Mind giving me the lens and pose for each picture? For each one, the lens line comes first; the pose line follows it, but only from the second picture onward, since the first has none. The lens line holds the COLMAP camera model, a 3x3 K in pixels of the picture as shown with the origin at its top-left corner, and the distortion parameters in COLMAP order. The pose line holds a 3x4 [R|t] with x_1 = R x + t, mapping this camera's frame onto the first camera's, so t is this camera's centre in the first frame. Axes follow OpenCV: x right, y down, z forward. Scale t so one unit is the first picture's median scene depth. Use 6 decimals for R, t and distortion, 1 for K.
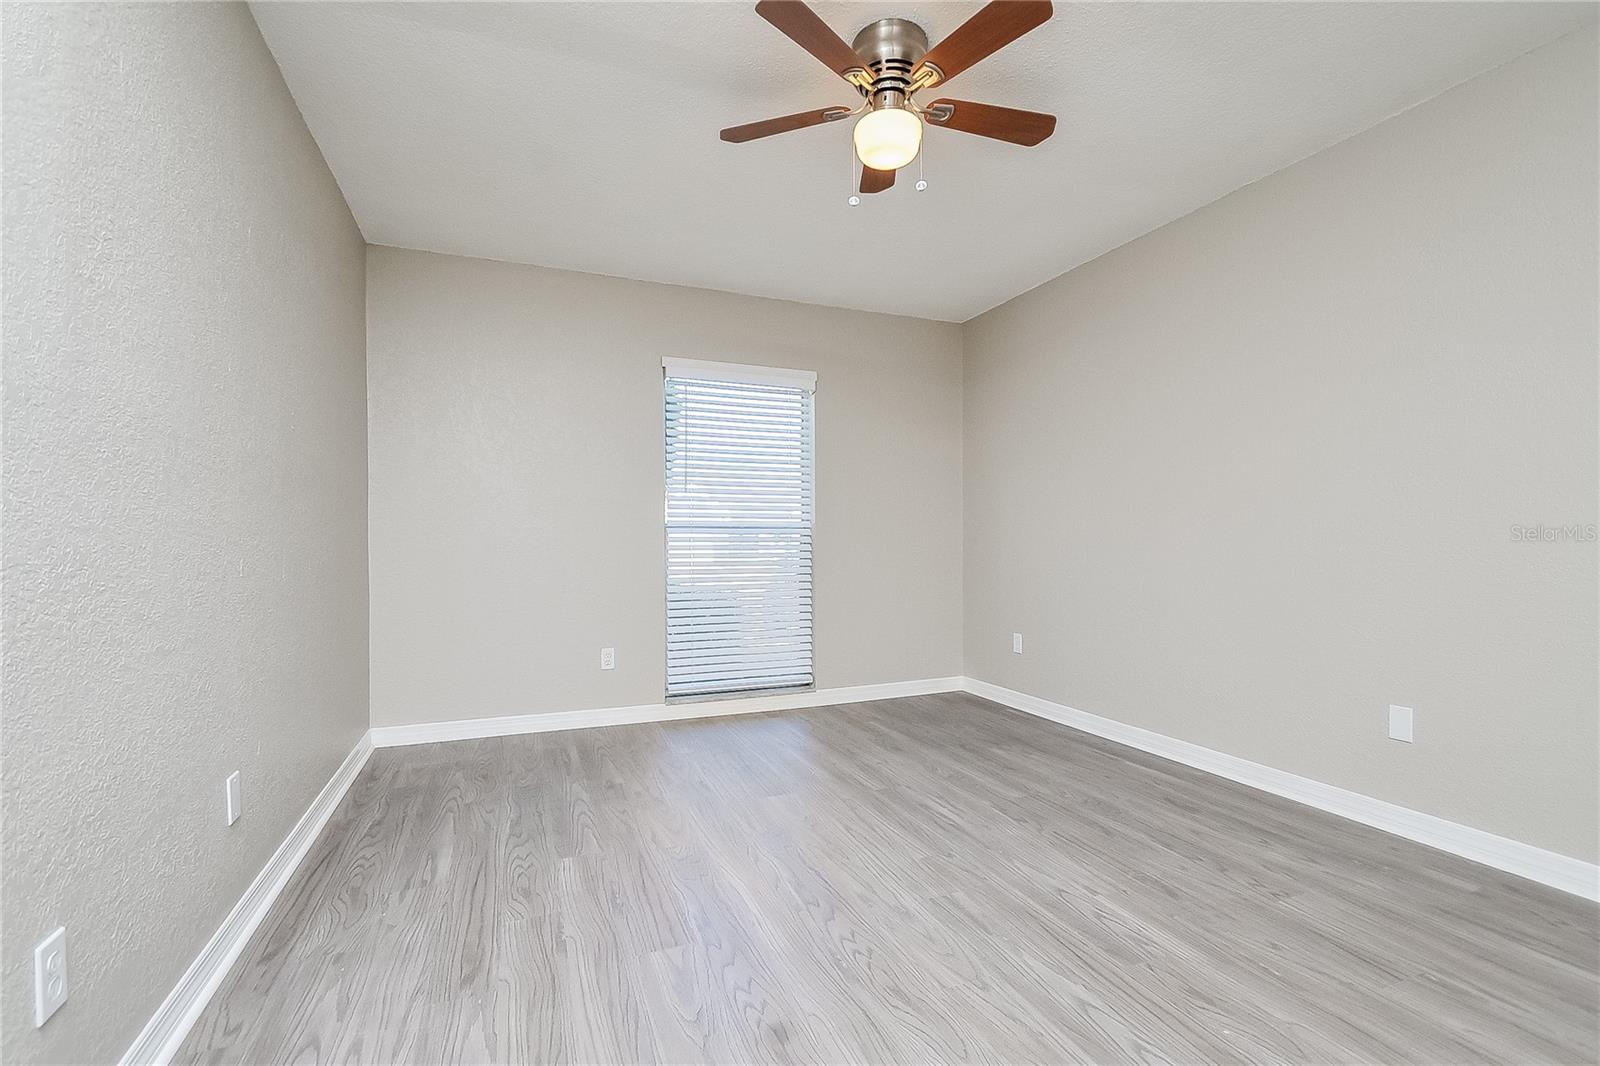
lens RADIAL K [[700.7, 0, 795.8], [0, 700.7, 531.5], [0, 0, 1]] dist [0.000704, -0.012005]
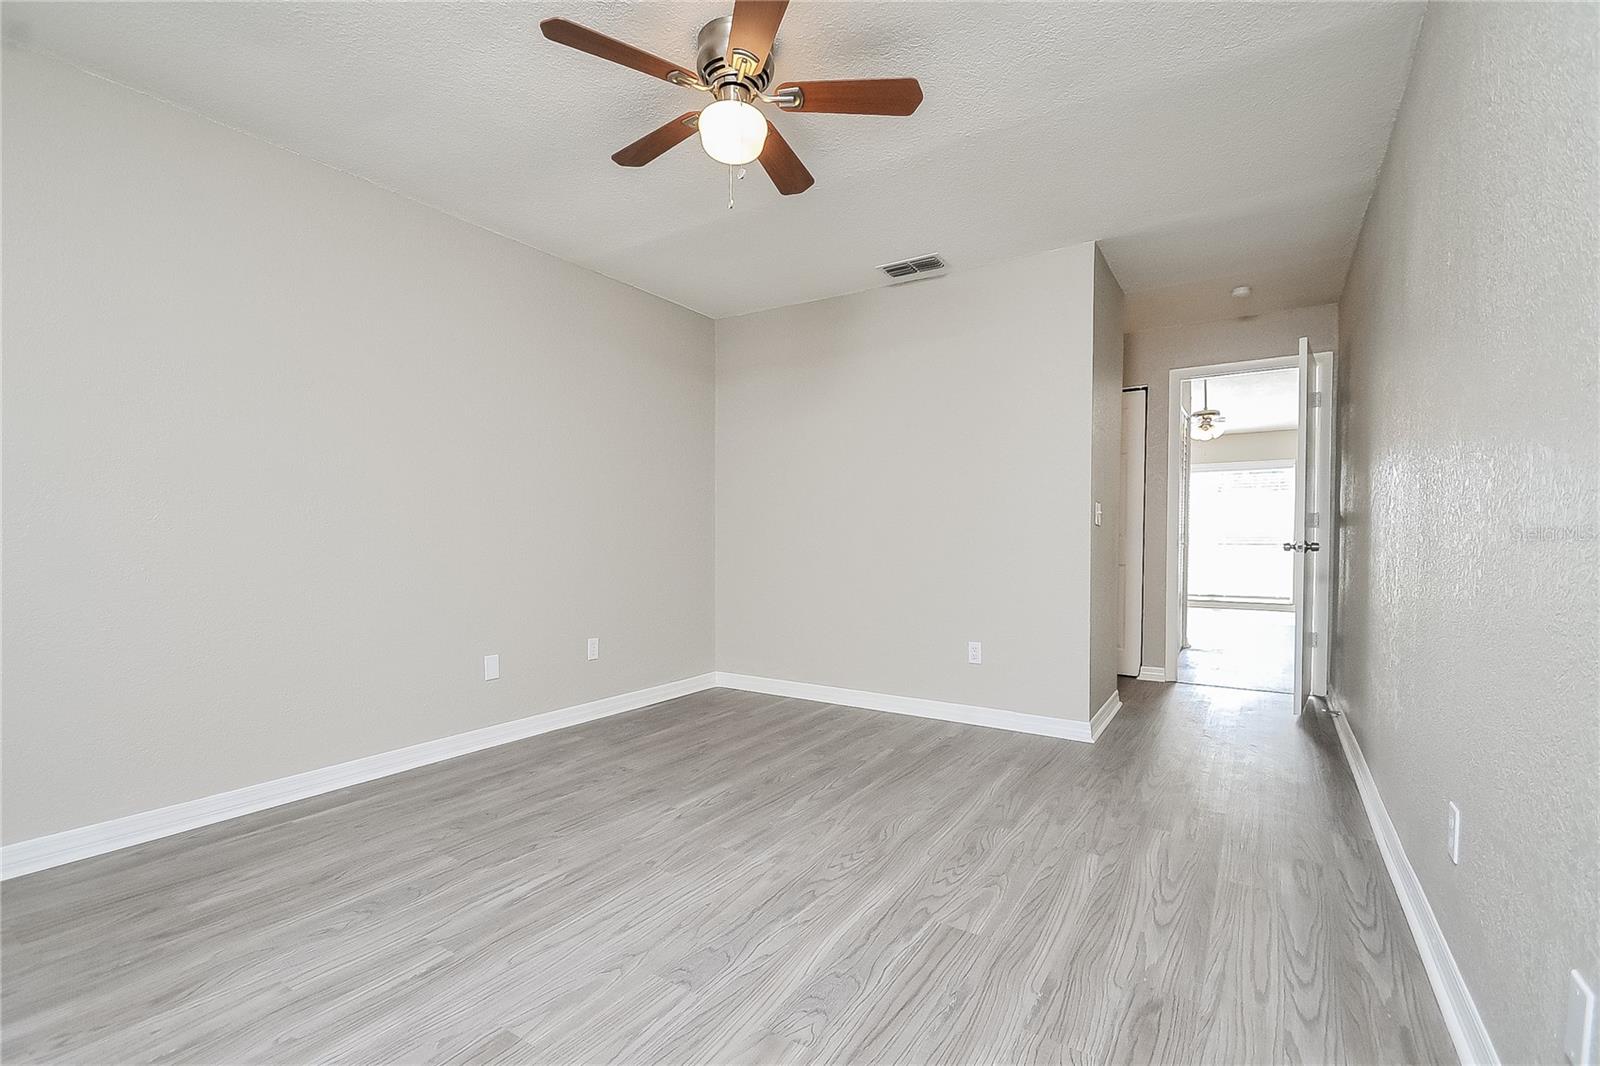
lens RADIAL K [[700.7, 0, 795.8], [0, 700.7, 531.5], [0, 0, 1]] dist [0.000704, -0.012005]
pose [[-0.569768, 0.004289, 0.821795, -0.652724], [-0.007192, 0.999922, -0.010204, 0.009872], [-0.821774, -0.011724, -0.569692, 1.305552]]
